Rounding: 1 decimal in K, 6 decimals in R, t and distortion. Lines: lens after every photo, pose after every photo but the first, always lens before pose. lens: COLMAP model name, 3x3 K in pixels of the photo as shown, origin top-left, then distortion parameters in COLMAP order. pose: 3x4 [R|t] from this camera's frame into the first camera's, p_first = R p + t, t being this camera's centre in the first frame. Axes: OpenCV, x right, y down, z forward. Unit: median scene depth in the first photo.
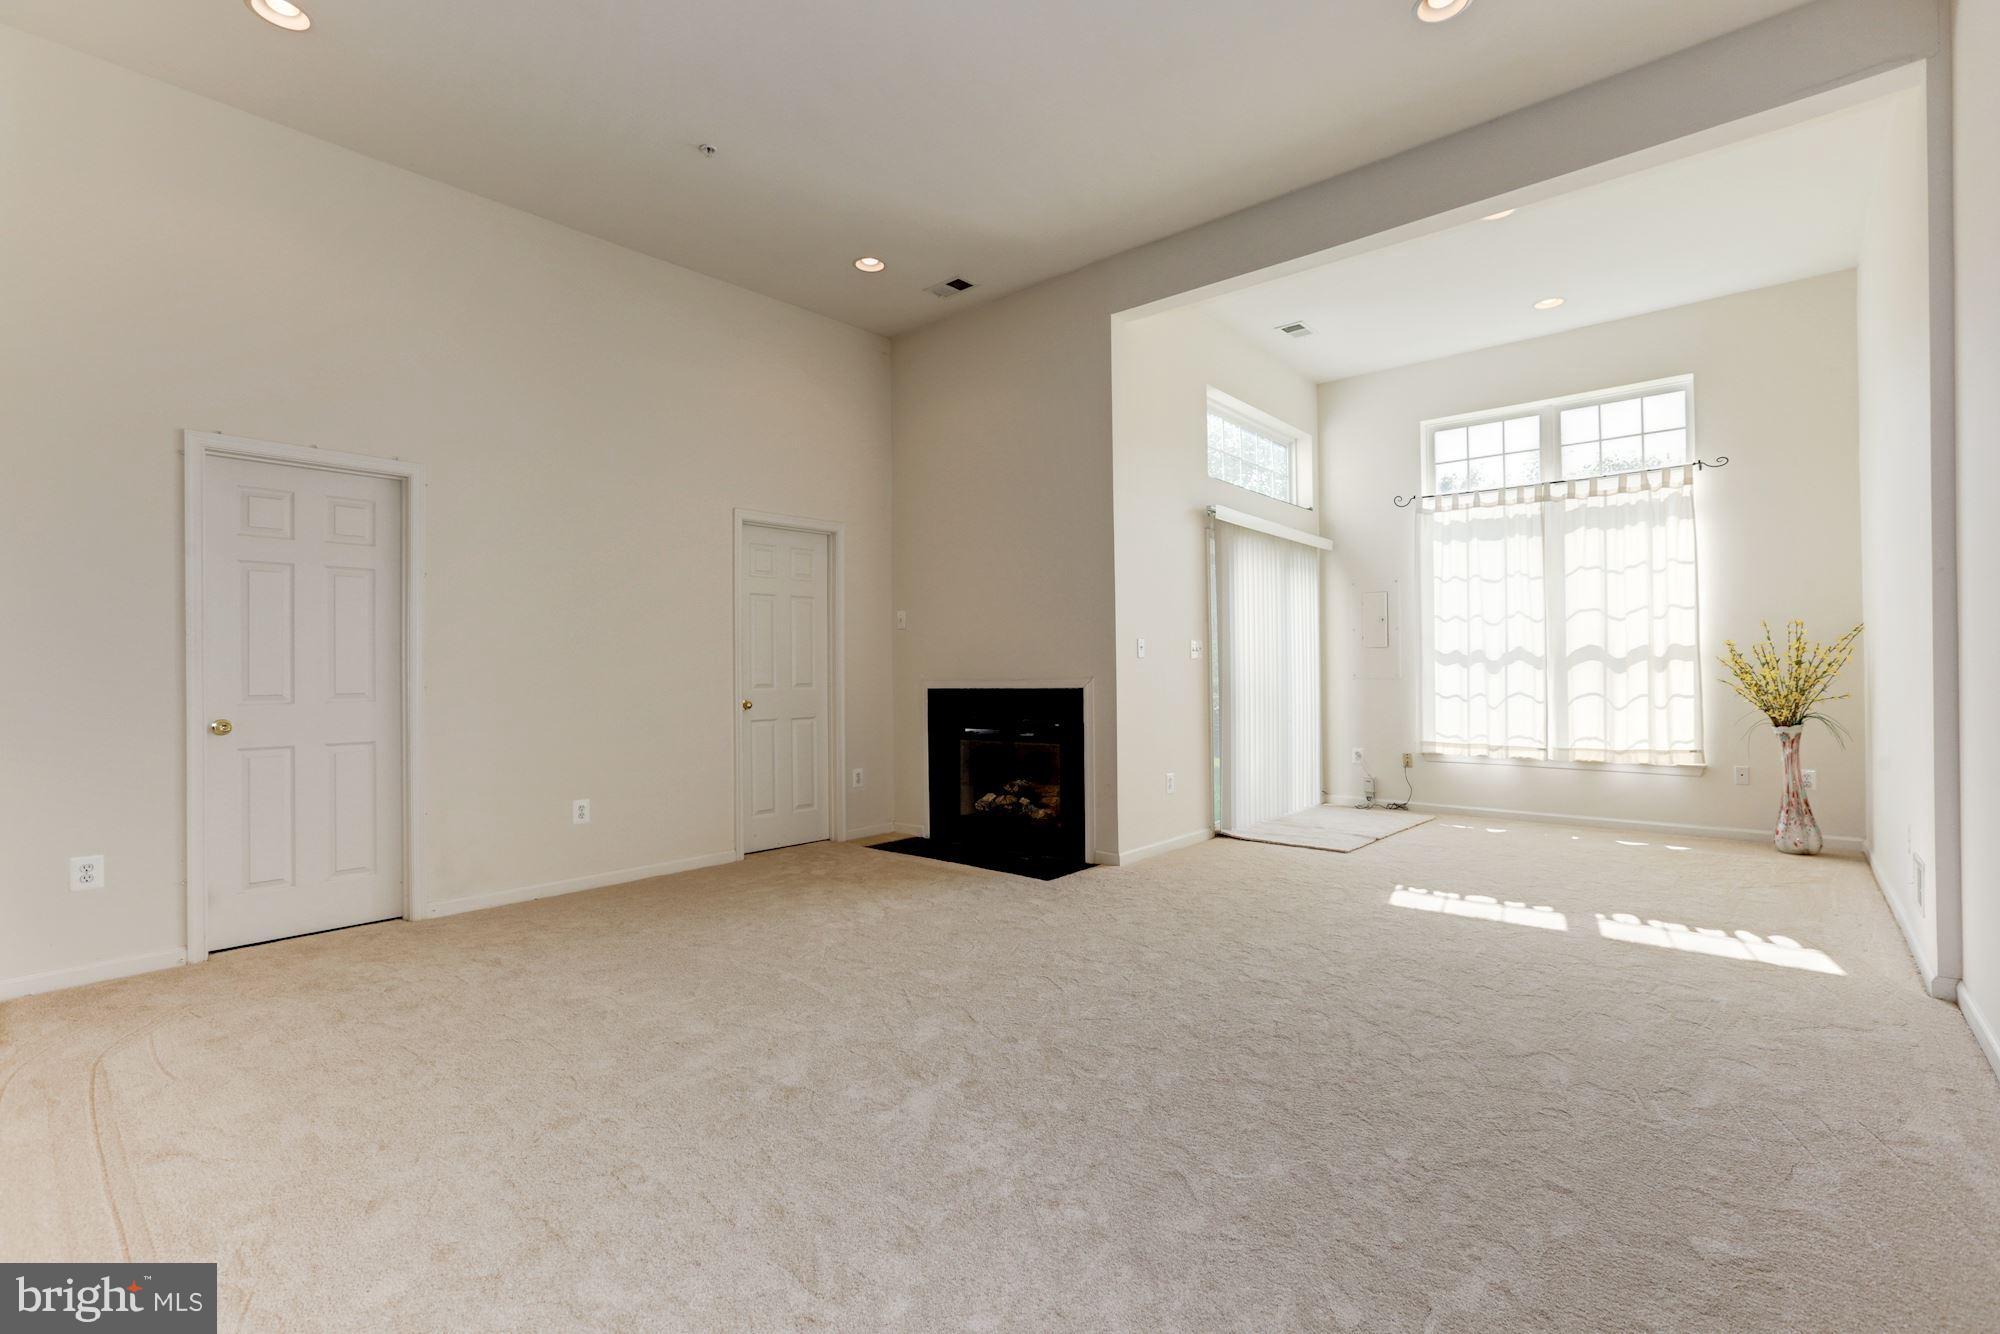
lens RADIAL K [[892.8, 0, 990.0], [0, 892.8, 663.8], [0, 0, 1]] dist [-0.032804, 0.010218]
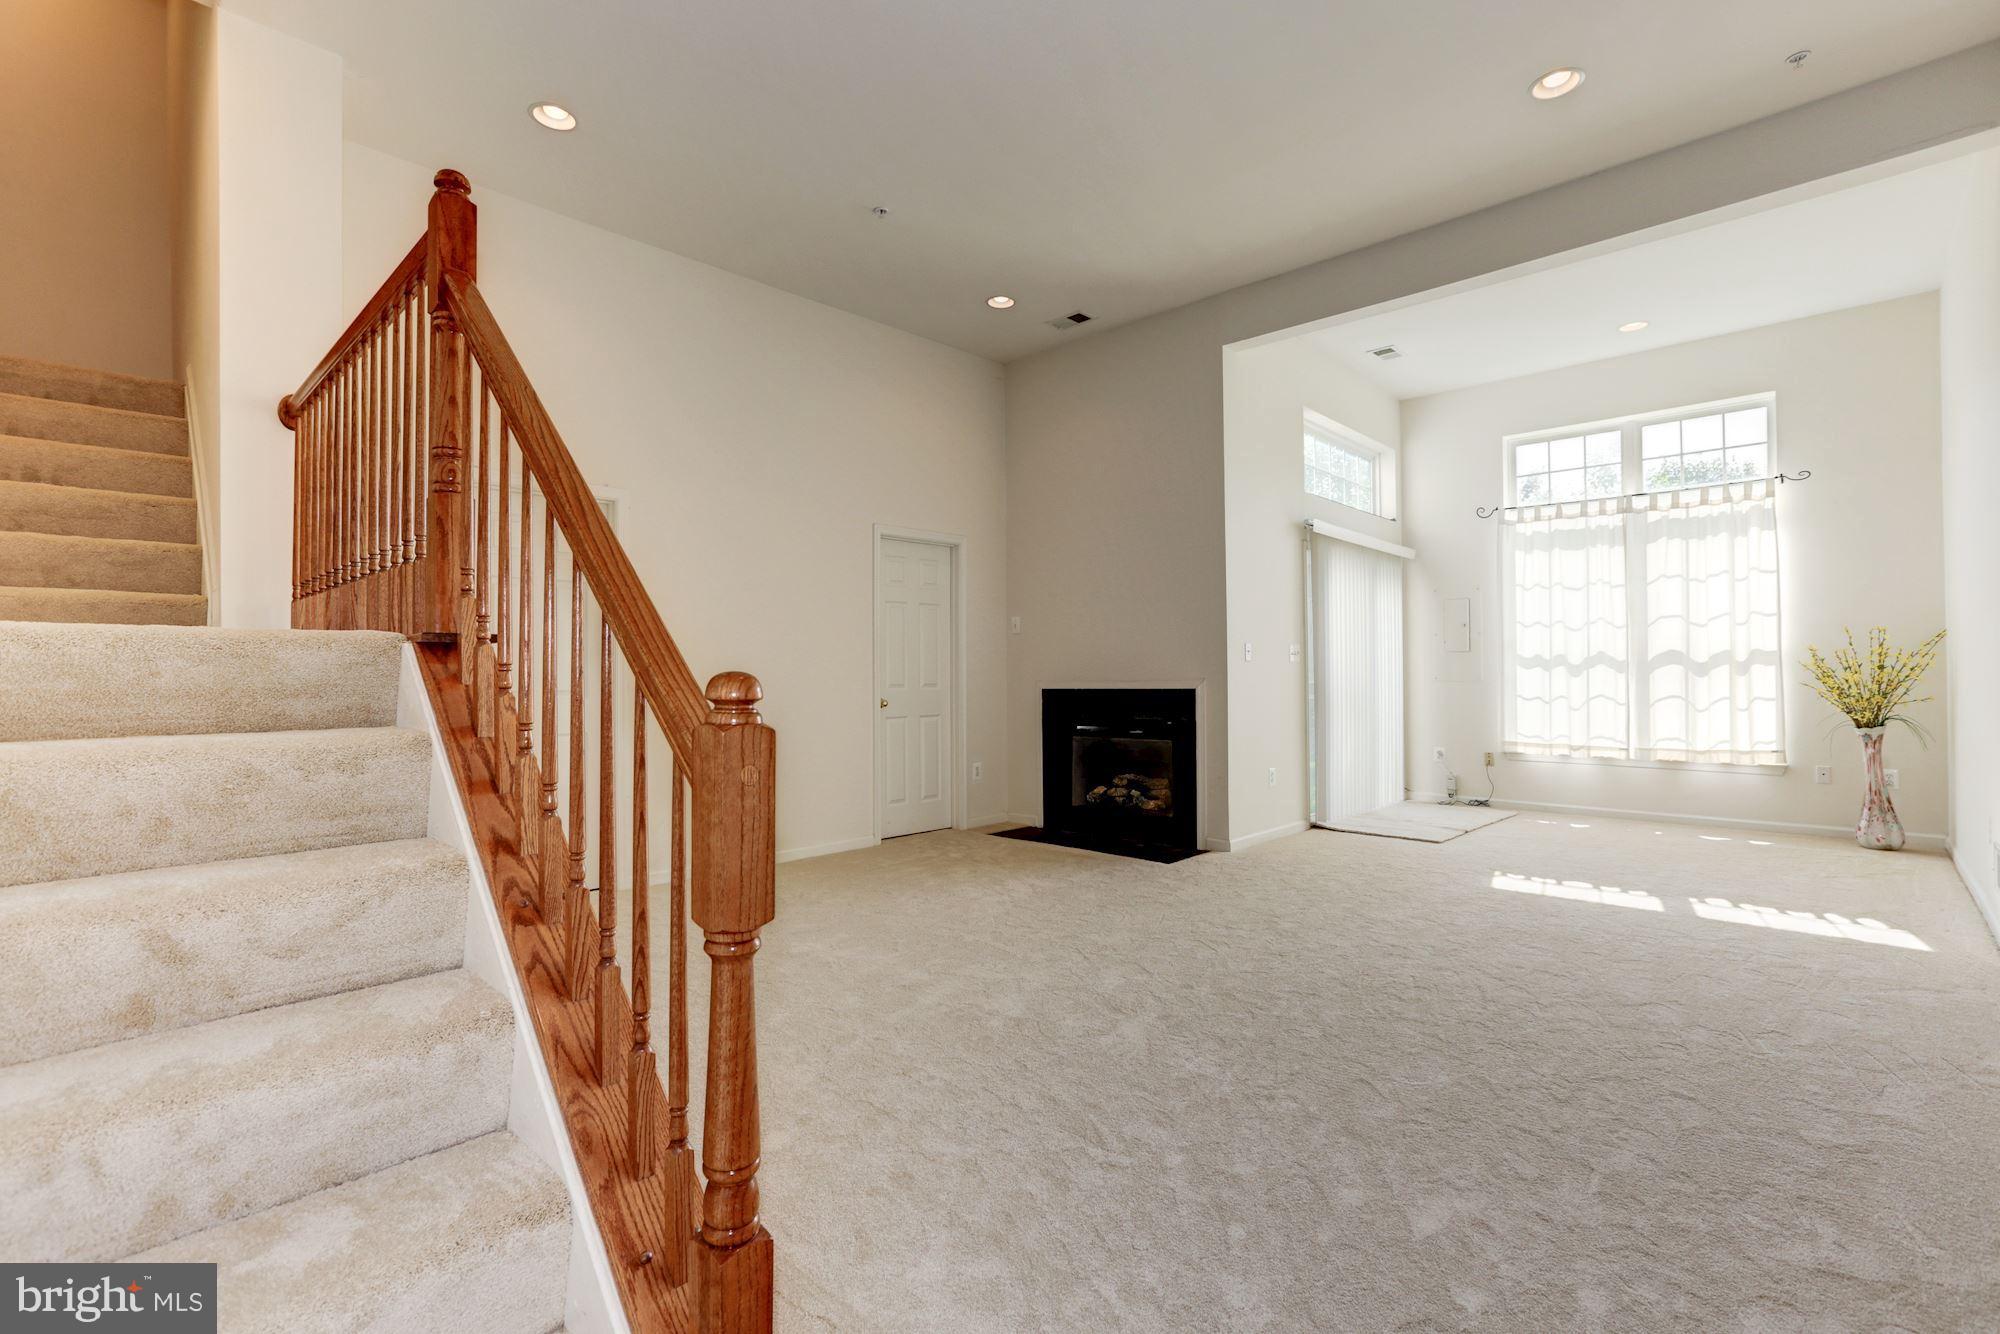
lens RADIAL K [[892.8, 0, 985.8], [0, 892.8, 663.8], [0, 0, 1]] dist [-0.032804, 0.010218]
pose [[0.998795, 0.002630, -0.048997, -0.092341], [-0.002734, 0.999994, -0.002041, -0.000361], [0.048991, 0.002173, 0.998797, -0.093315]]
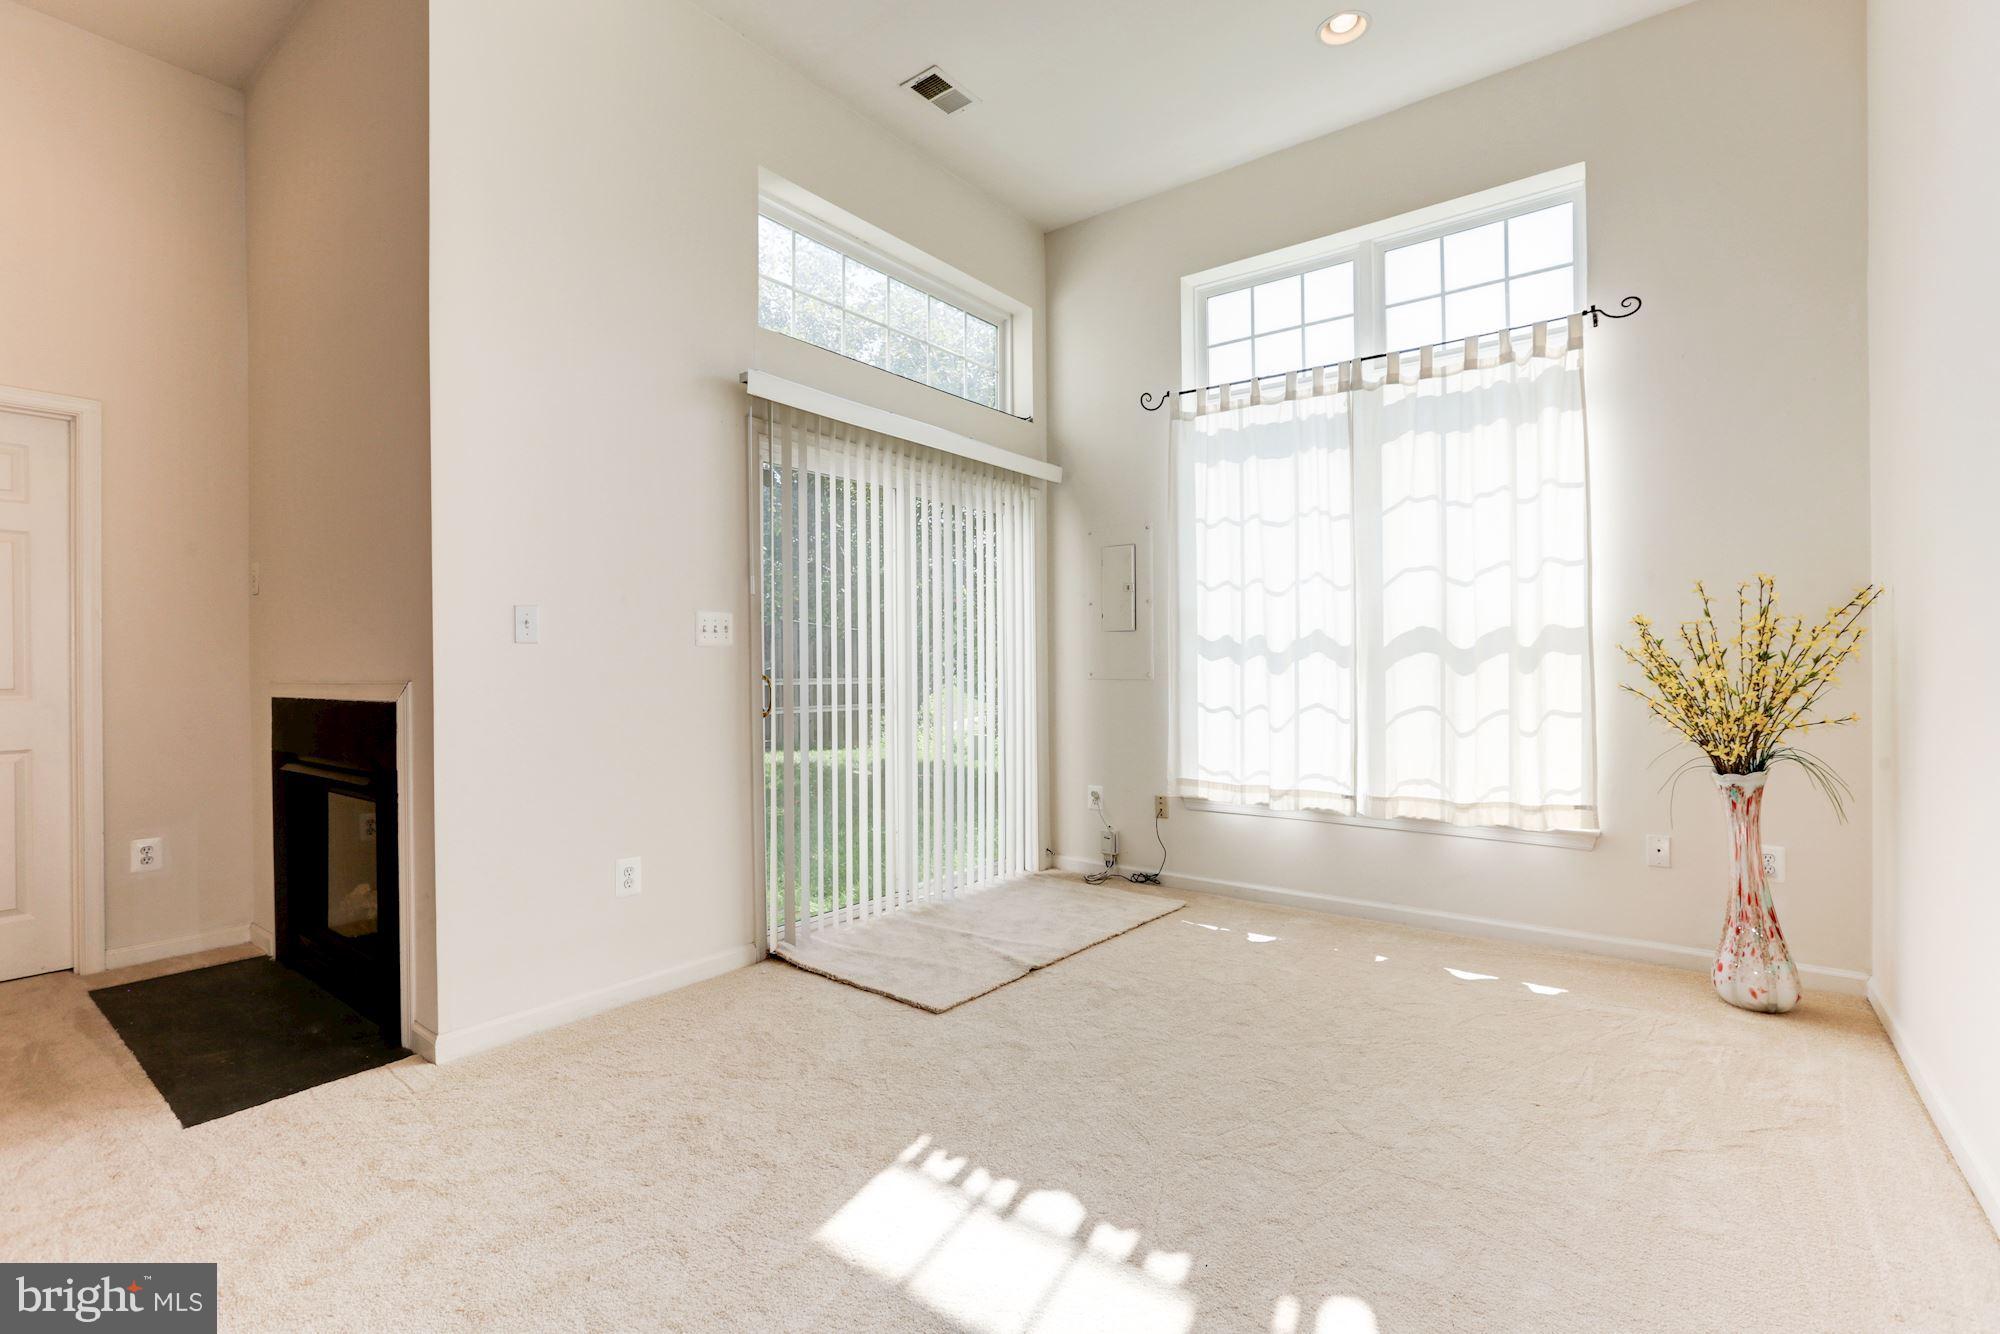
lens RADIAL K [[892.8, 0, 997.9], [0, 892.8, 662.3], [0, 0, 1]] dist [-0.032804, 0.010218]
pose [[0.997985, 0.003291, 0.063360, 0.392373], [-0.003681, 0.999975, 0.006035, 0.000471], [-0.063338, -0.006256, 0.997973, 0.457960]]
